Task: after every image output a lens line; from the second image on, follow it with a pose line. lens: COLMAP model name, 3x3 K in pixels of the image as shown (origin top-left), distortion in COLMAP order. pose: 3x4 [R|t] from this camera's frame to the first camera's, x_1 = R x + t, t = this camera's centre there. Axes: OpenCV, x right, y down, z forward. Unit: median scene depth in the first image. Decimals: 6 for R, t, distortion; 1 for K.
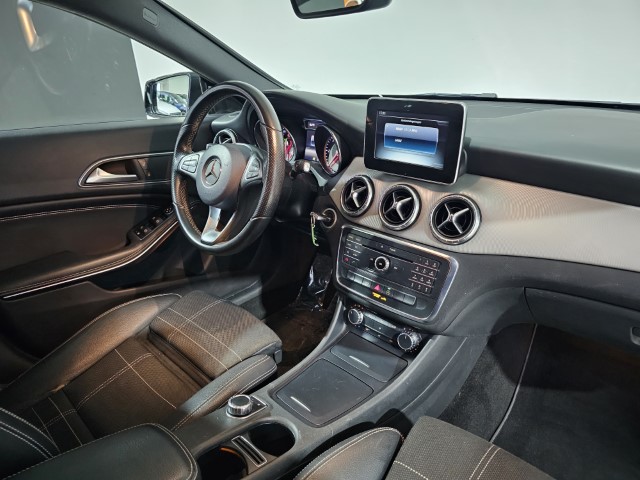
lens RADIAL K [[421.2, 0, 320.0], [0, 421.2, 240.0], [0, 0, 1]] dist [0.000137, -0.000642]
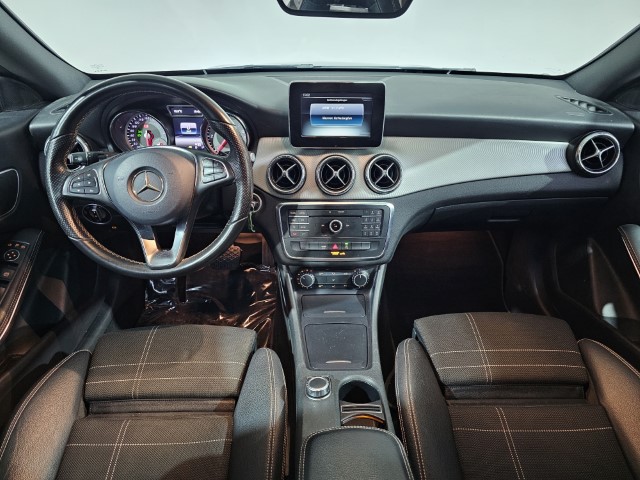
lens RADIAL K [[421.2, 0, 320.0], [0, 421.2, 240.0], [0, 0, 1]] dist [0.000137, -0.000642]
pose [[0.712791, -0.328549, 0.619665, -0.617352], [0.257423, 0.944388, 0.204609, -0.155650], [-0.652429, 0.013673, 0.757727, 0.144704]]
